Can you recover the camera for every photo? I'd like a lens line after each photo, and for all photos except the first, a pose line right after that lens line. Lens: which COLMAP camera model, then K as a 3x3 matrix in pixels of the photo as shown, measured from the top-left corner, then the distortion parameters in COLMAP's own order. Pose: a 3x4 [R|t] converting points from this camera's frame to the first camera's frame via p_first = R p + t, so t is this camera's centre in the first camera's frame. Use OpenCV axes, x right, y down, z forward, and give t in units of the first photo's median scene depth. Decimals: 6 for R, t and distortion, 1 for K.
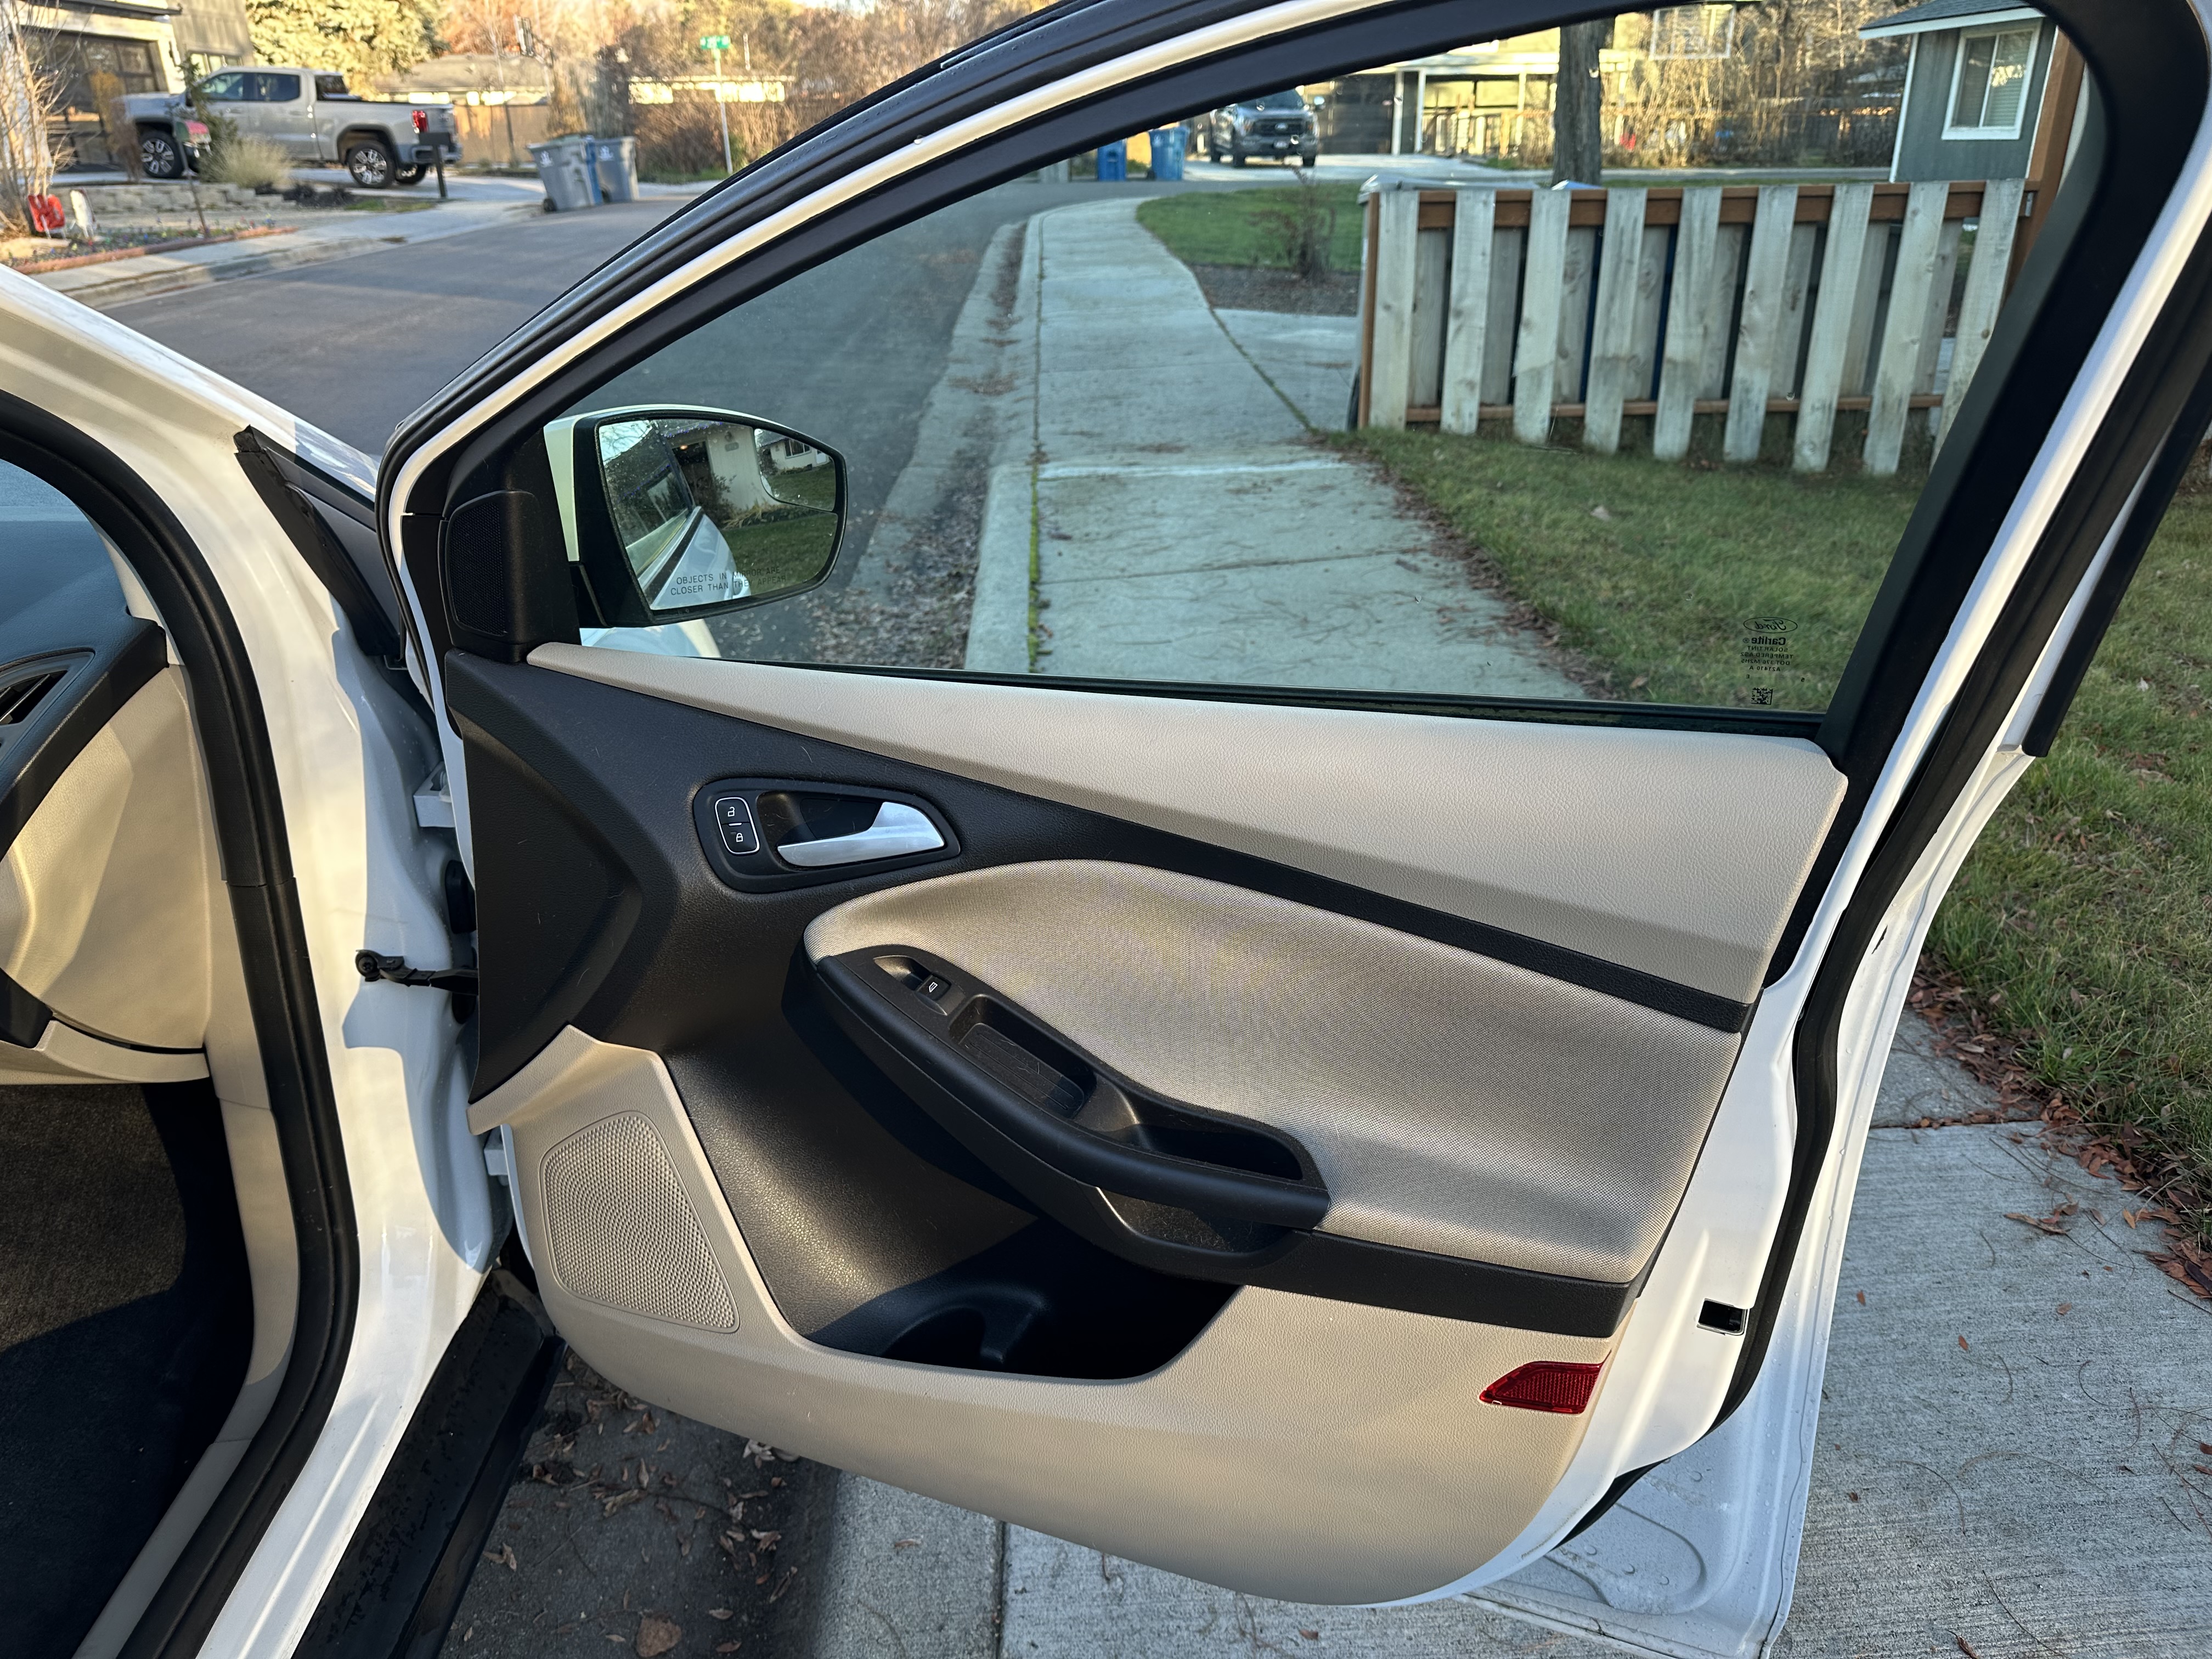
lens RADIAL K [[1549.2, 0, 1106.0], [0, 1549.2, 829.5], [0, 0, 1]] dist [0.029749, -0.039724]
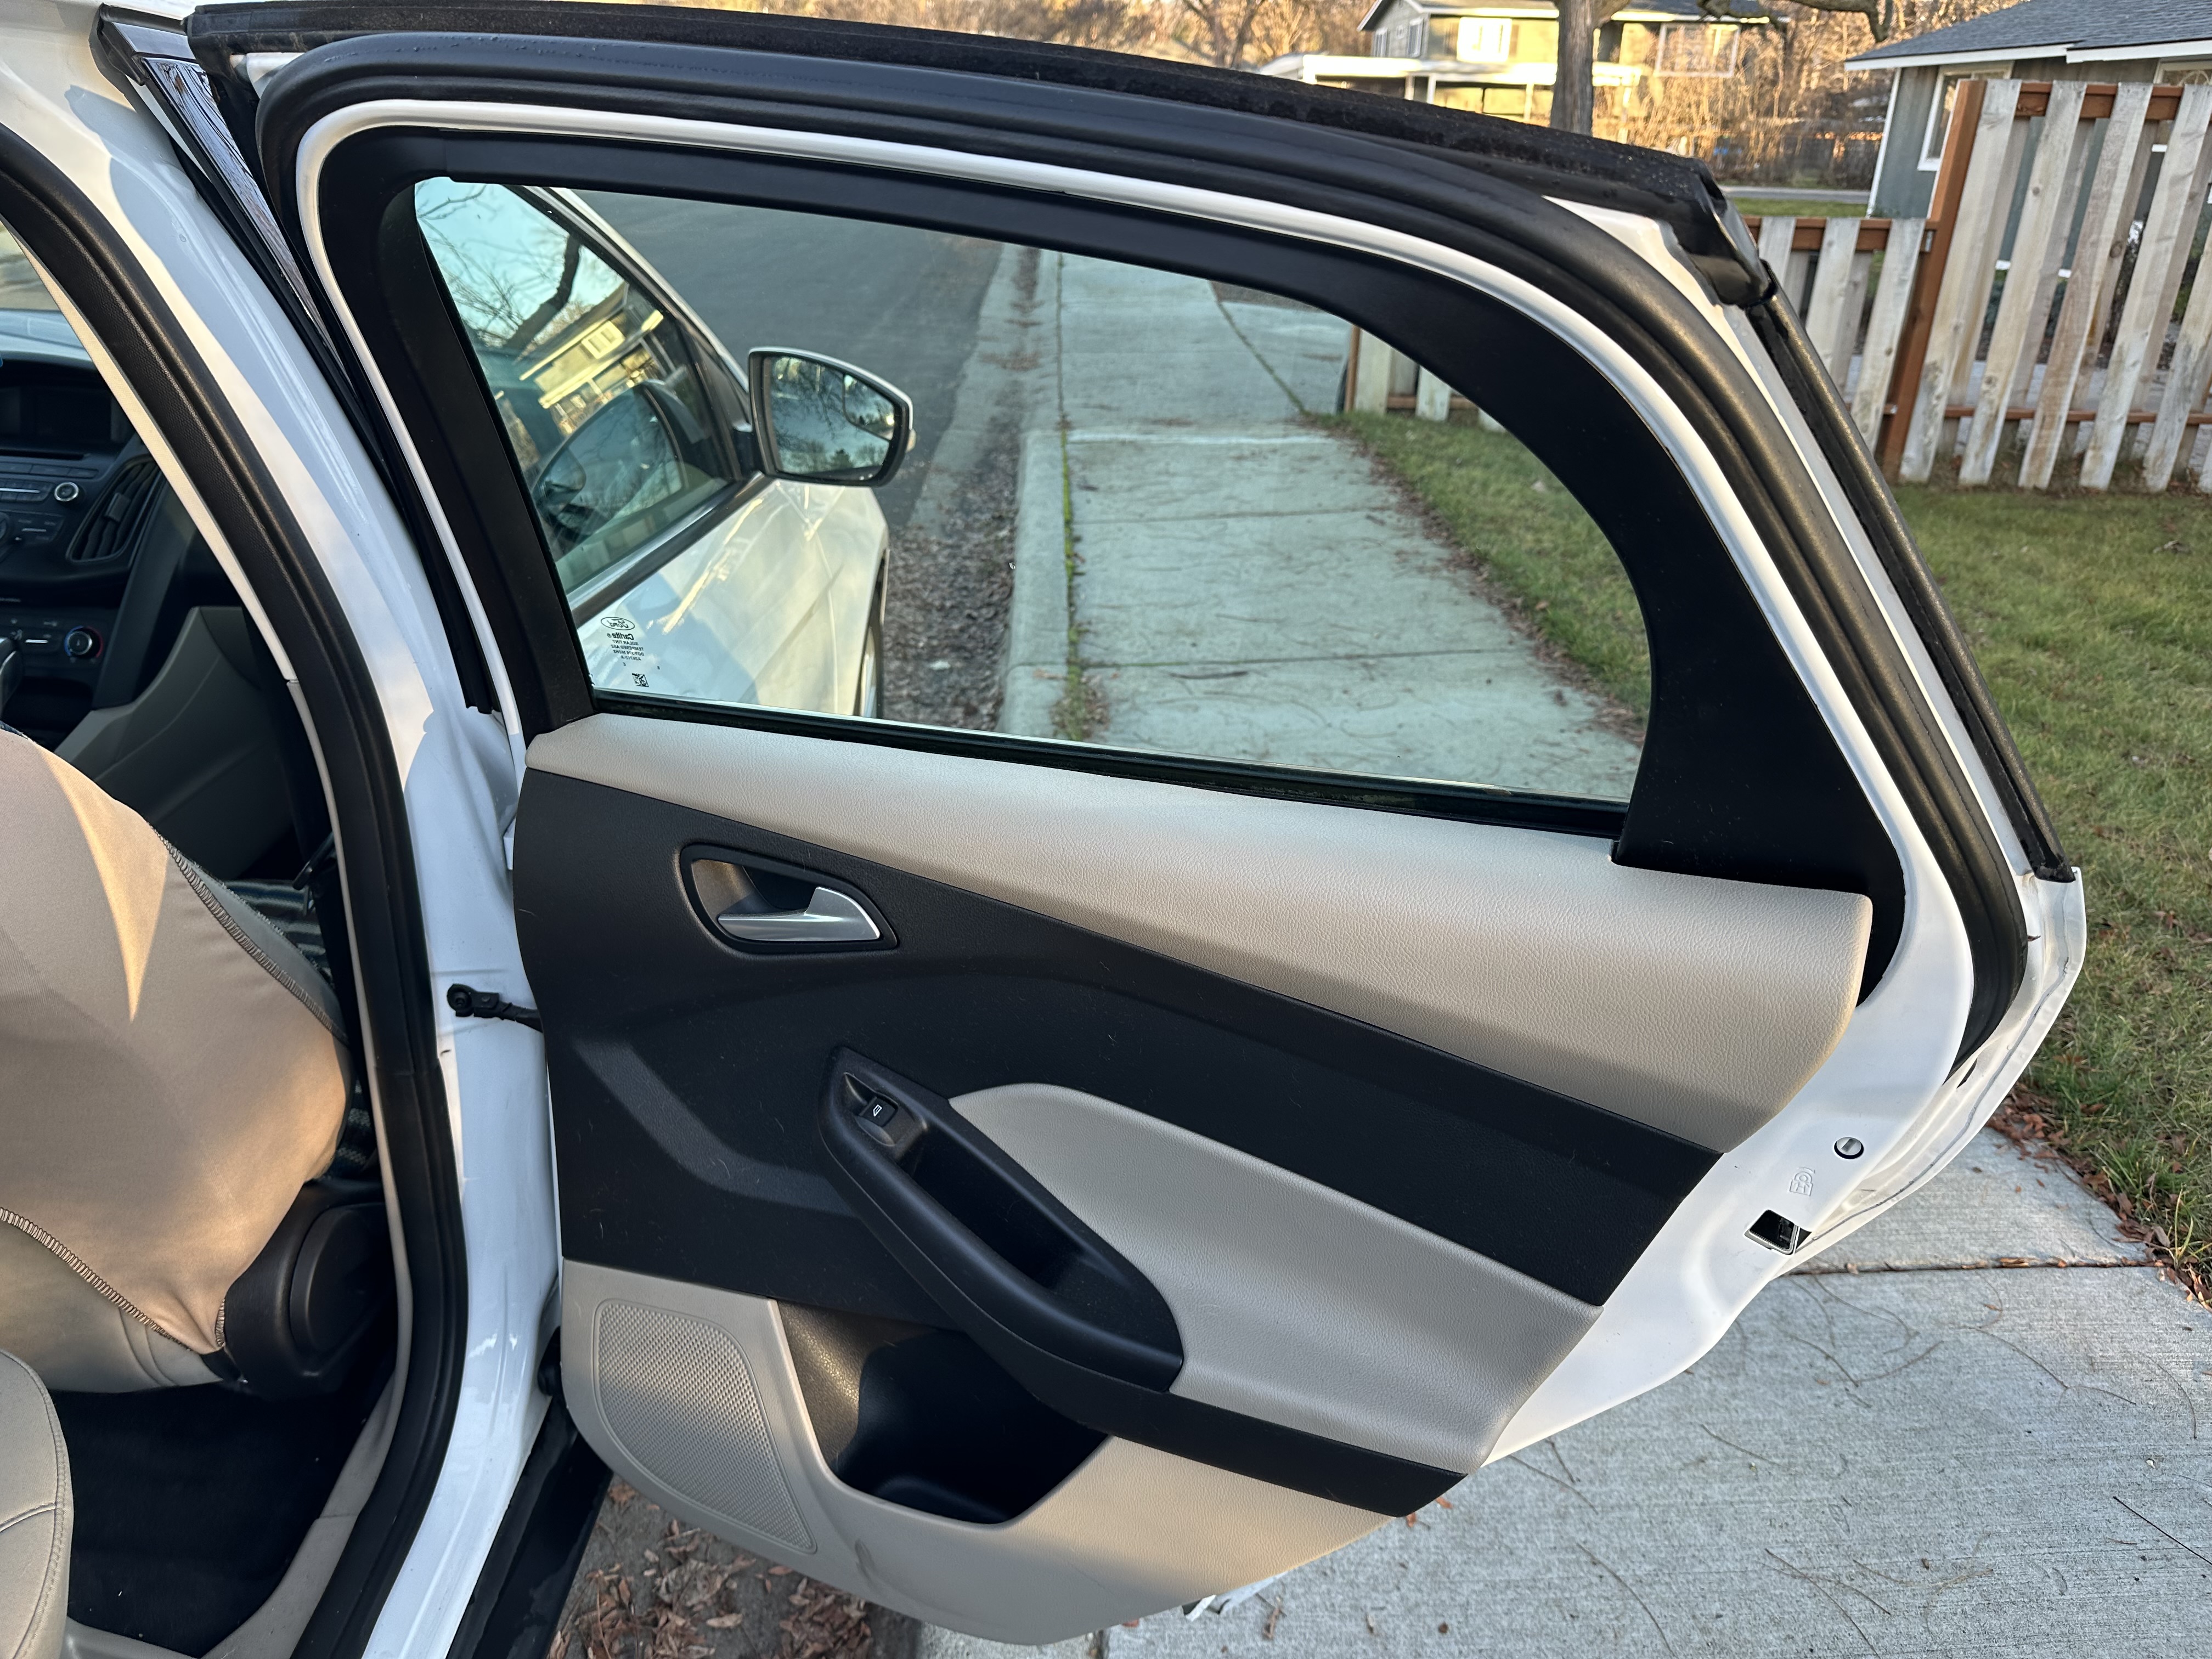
lens RADIAL K [[1548.8, 0, 1106.0], [0, 1548.8, 829.5], [0, 0, 1]] dist [0.027478, -0.027552]
pose [[0.999121, 0.040414, 0.011136, -0.015000], [-0.040498, 0.999152, 0.007420, 0.051747], [-0.010827, -0.007864, 0.999910, -0.156420]]
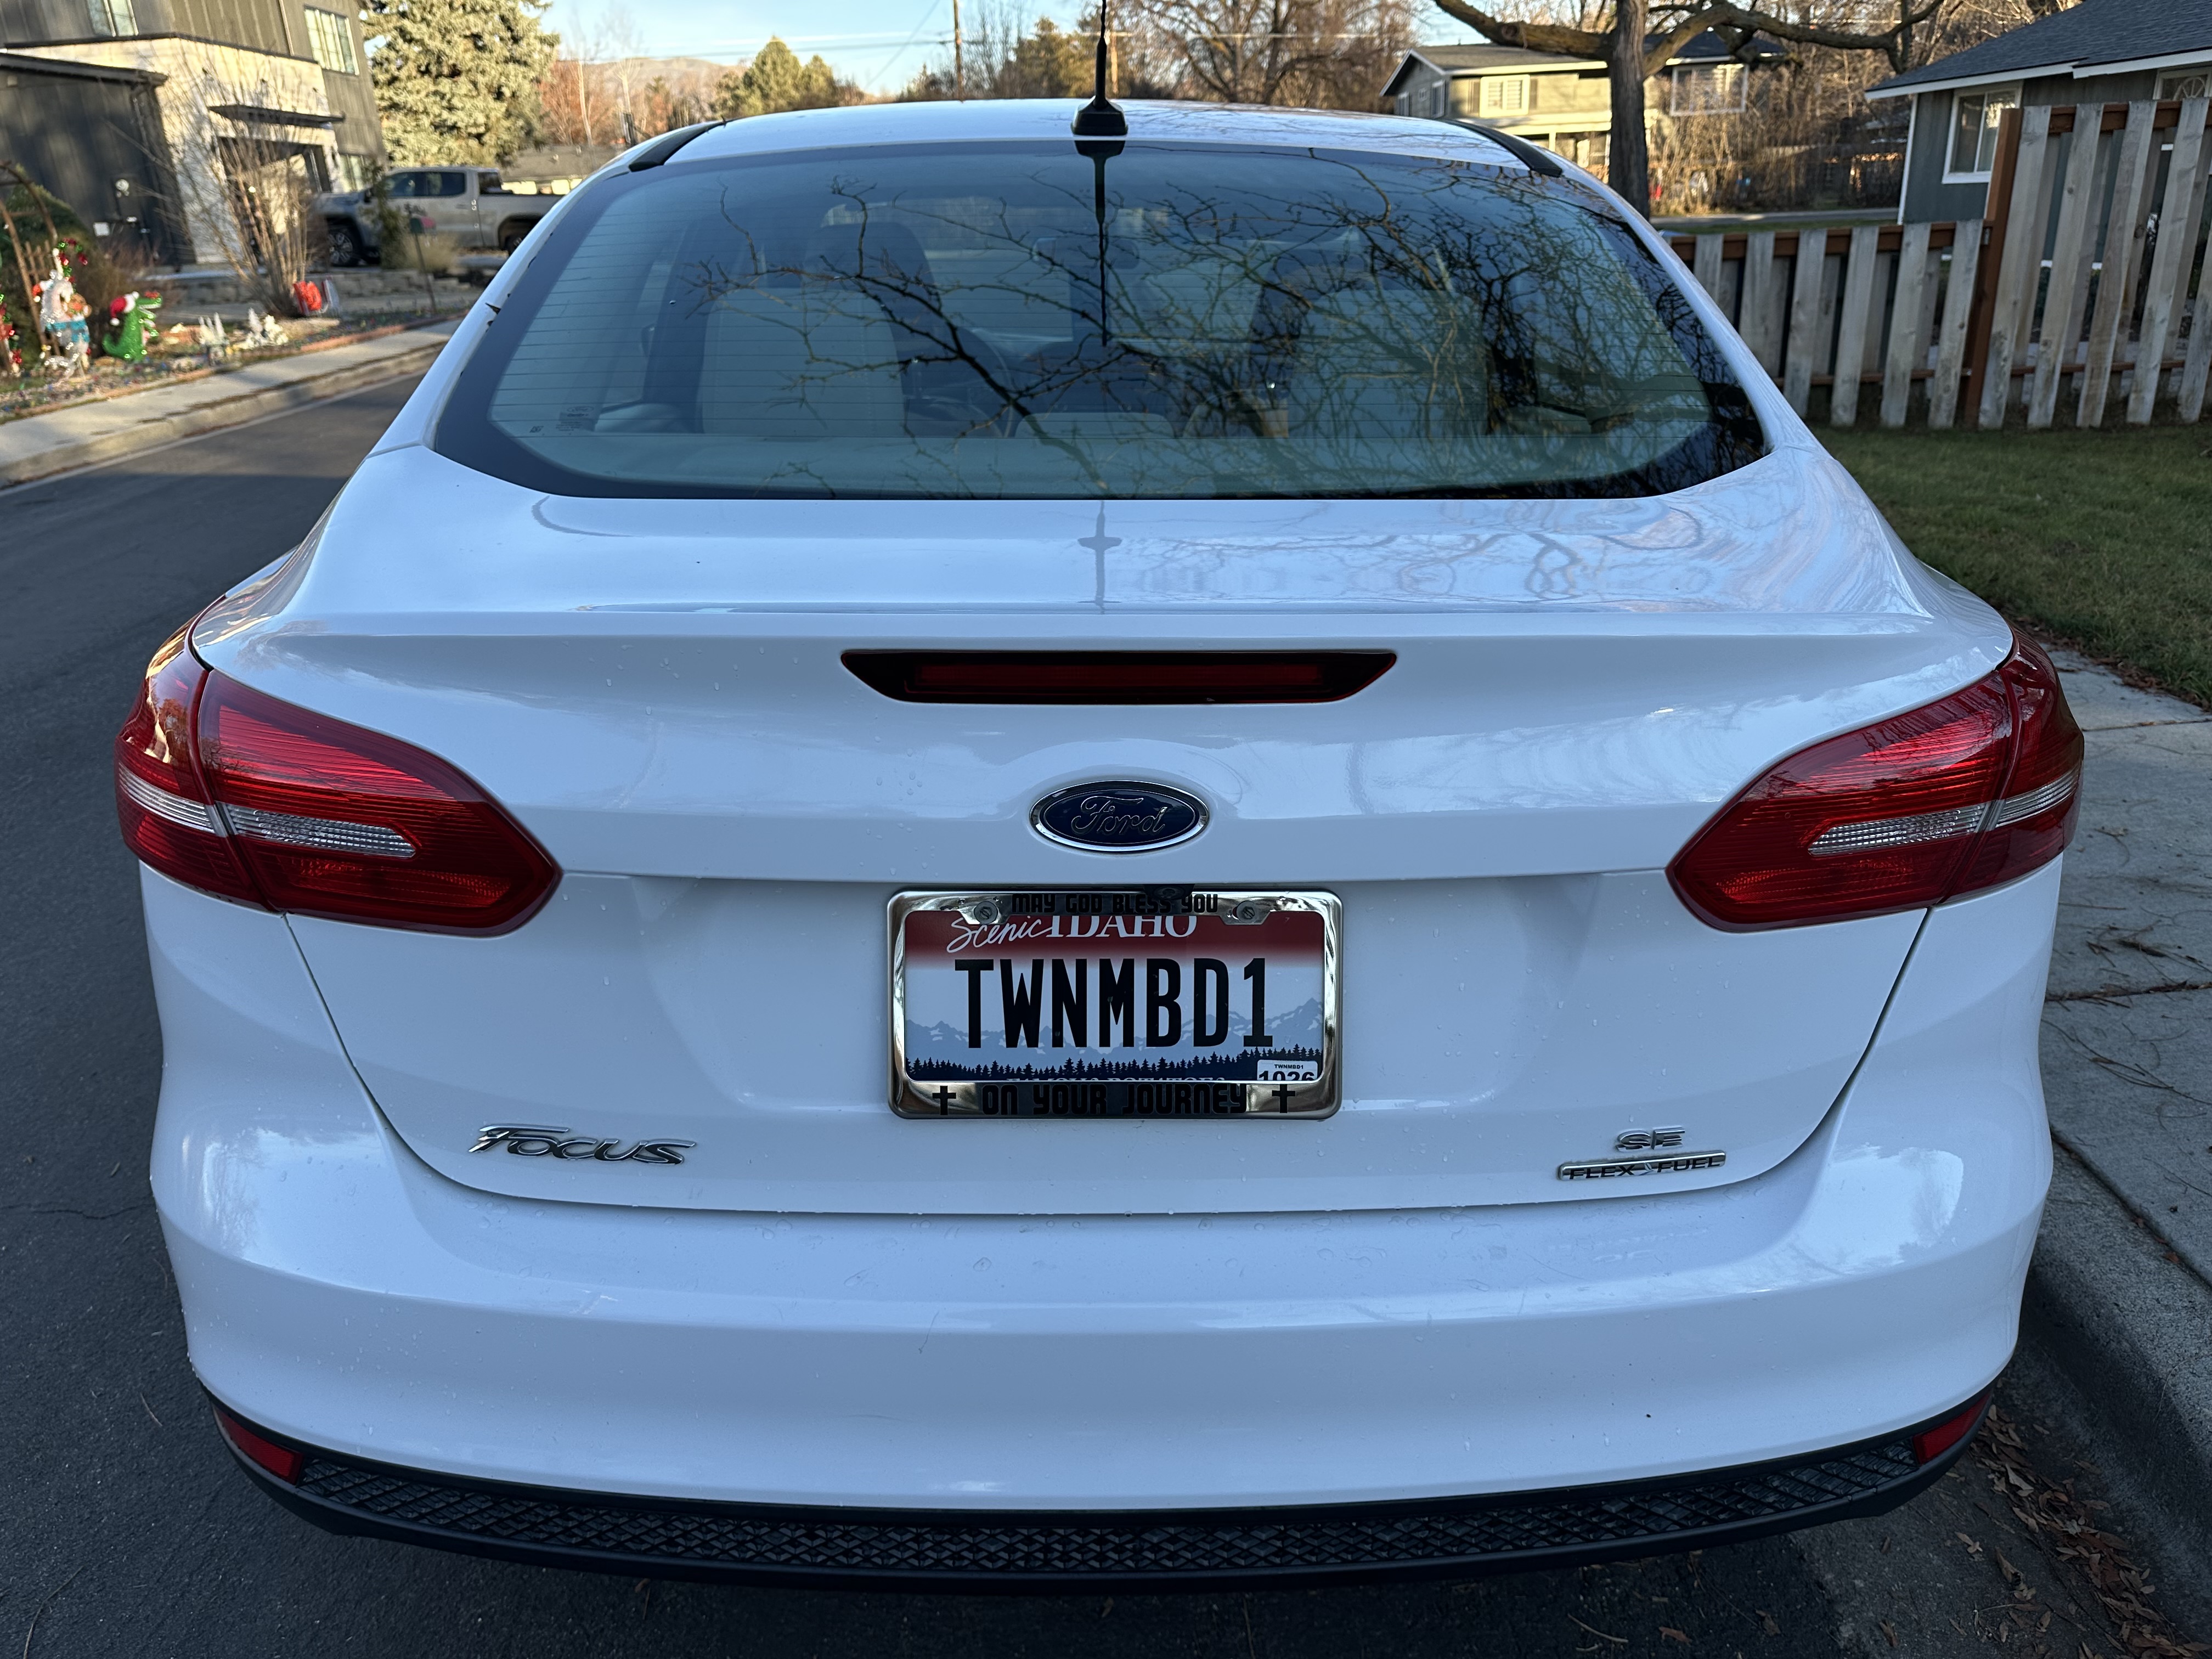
lens RADIAL K [[1567.3, 0, 1106.0], [0, 1567.3, 829.5], [0, 0, 1]] dist [0.001358, -0.001681]
pose [[0.999520, -0.025395, -0.017762, -0.215909], [0.024716, 0.998992, -0.037469, 0.184351], [0.018695, 0.037012, 0.999140, -0.453347]]
